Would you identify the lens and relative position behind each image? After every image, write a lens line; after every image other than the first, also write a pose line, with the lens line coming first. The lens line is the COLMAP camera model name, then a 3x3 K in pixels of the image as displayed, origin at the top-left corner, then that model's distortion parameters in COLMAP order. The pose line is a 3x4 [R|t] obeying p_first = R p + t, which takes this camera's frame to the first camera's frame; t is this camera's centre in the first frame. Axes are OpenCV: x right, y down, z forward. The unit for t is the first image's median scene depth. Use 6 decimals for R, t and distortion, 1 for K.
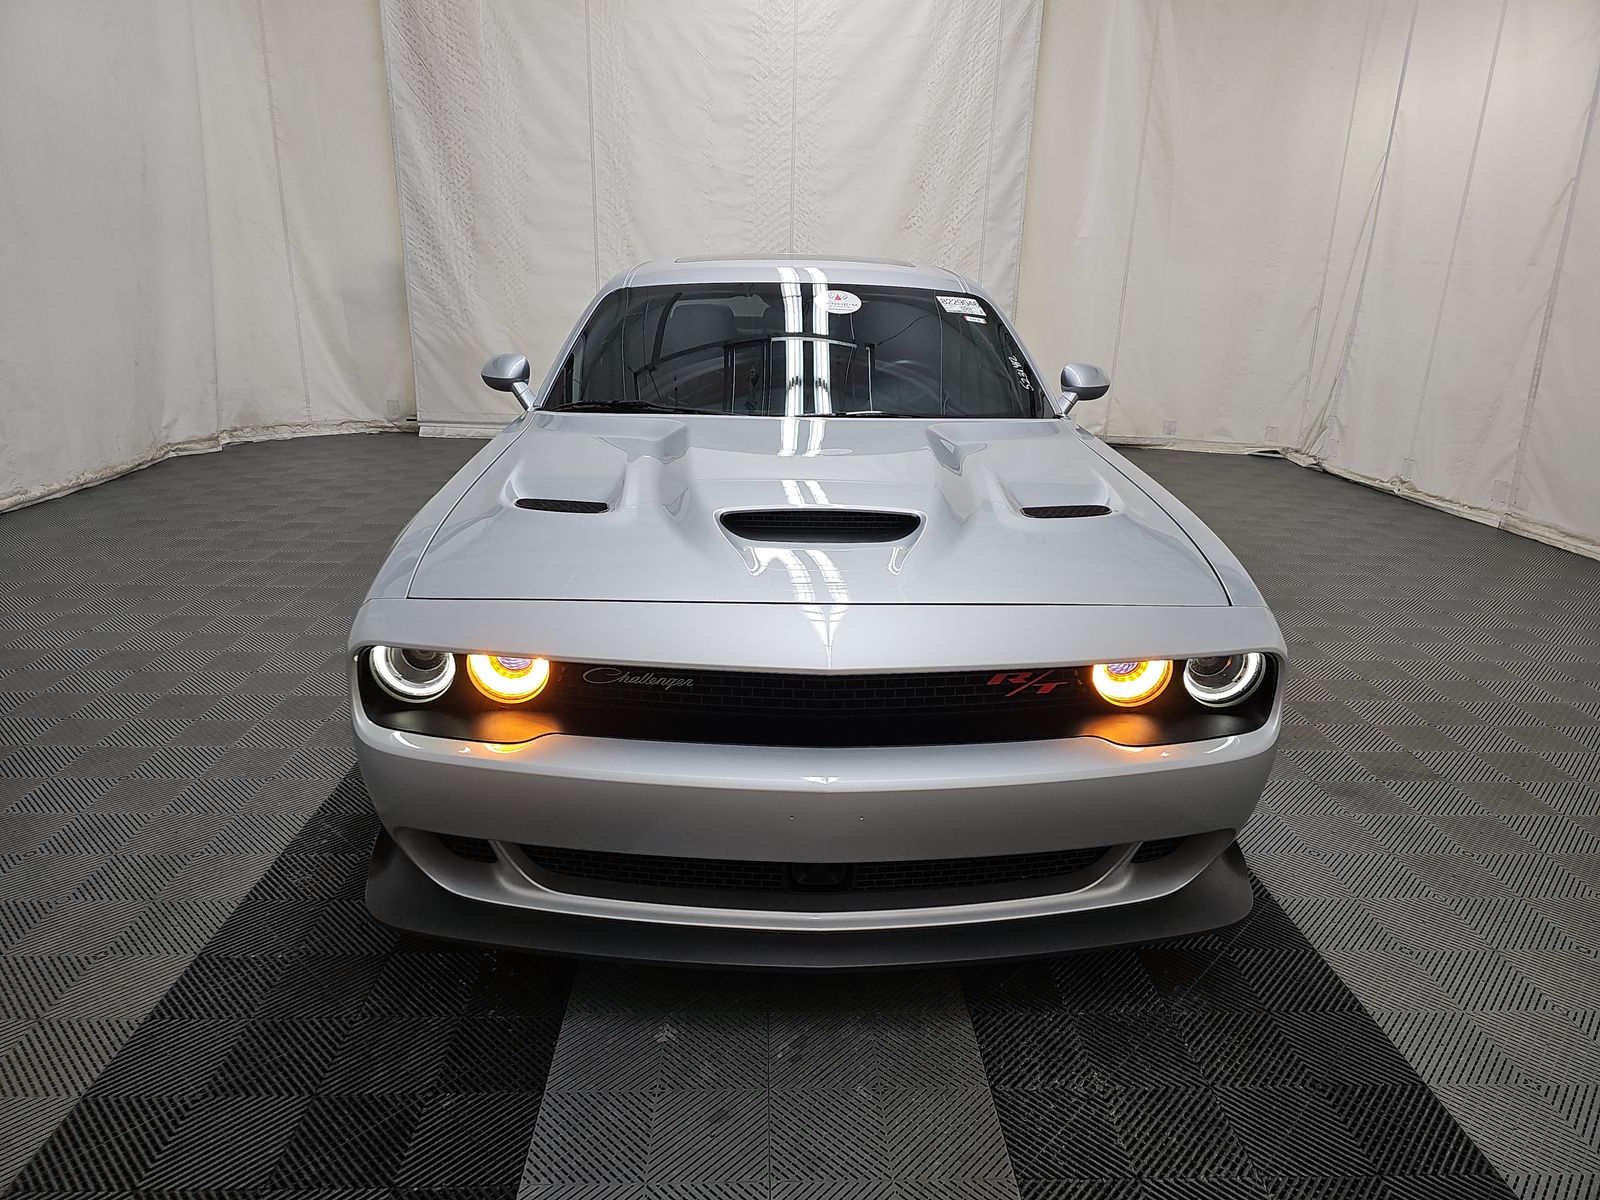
lens RADIAL K [[1064.8, 0, 798.0], [0, 1064.8, 606.0], [0, 0, 1]] dist [0.032419, -0.027560]
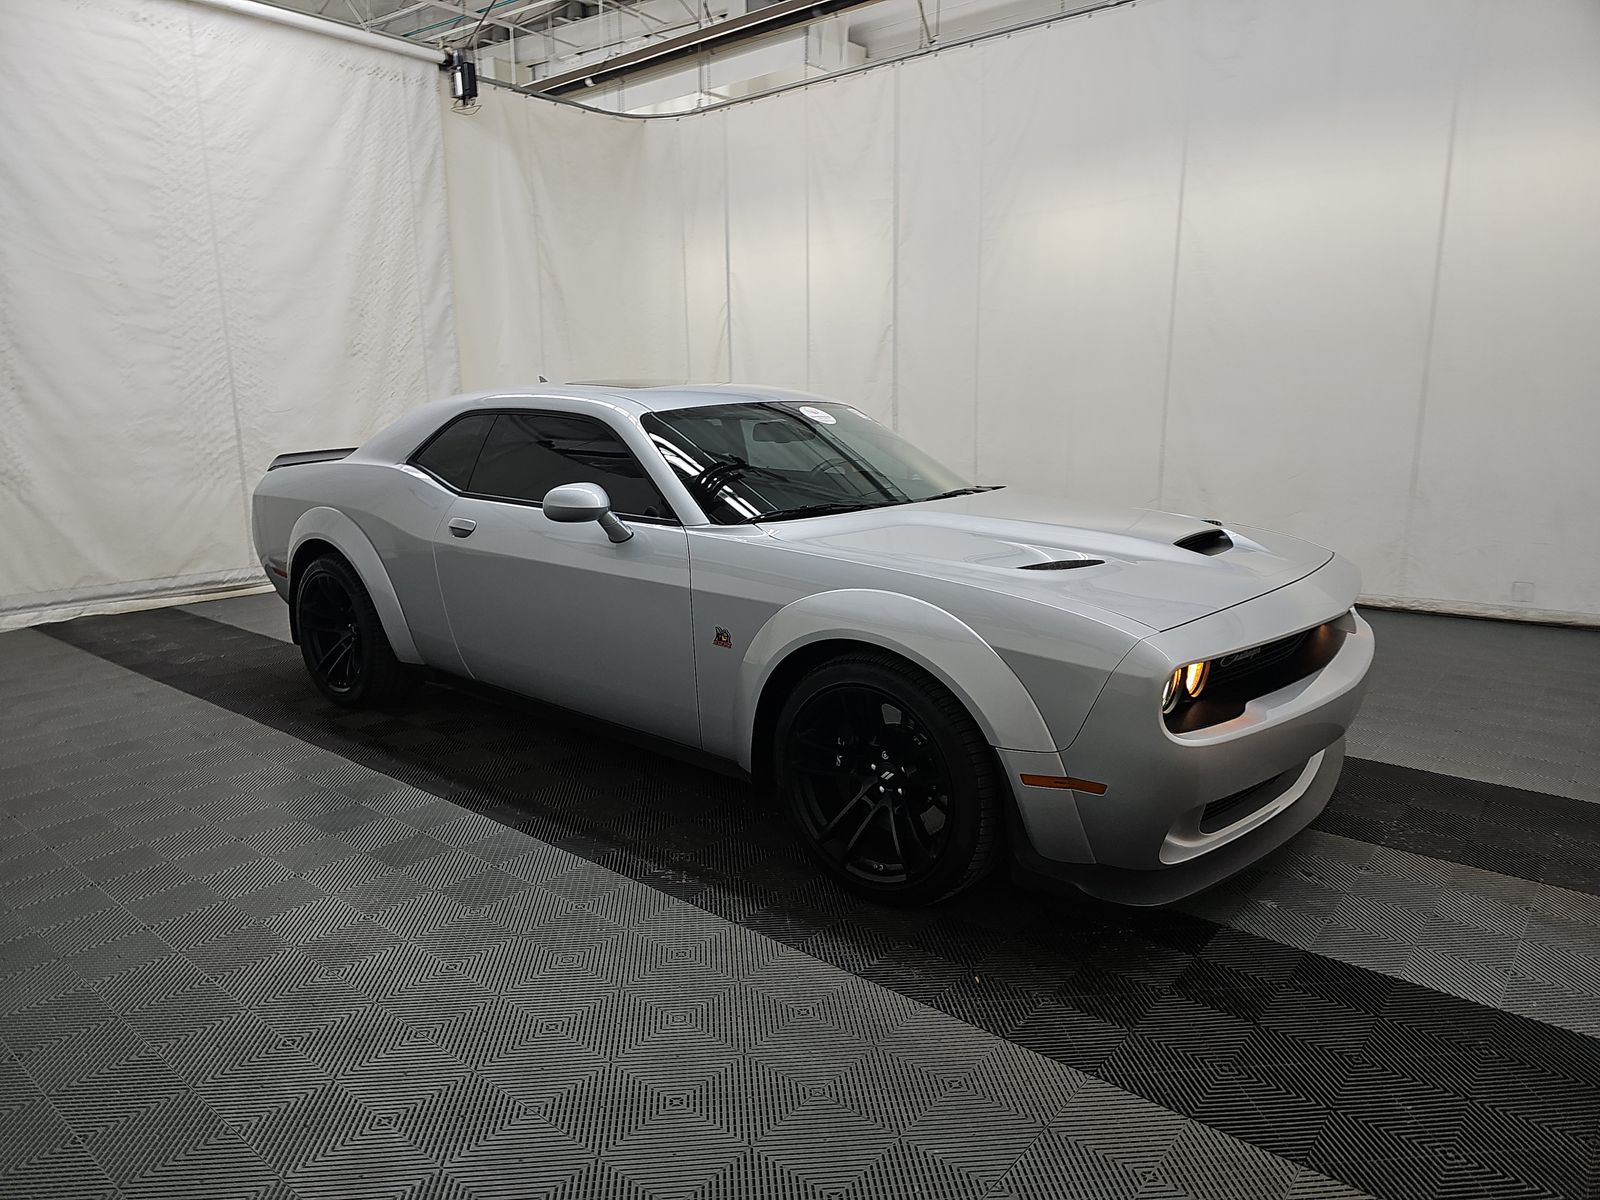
lens RADIAL K [[1064.8, 0, 784.2], [0, 1064.8, 603.0], [0, 0, 1]] dist [0.032419, -0.027560]
pose [[0.674309, -0.167059, 0.719305, -0.382746], [0.247181, 0.968946, -0.006680, -0.034400], [-0.695852, 0.182303, 0.694663, 0.098258]]
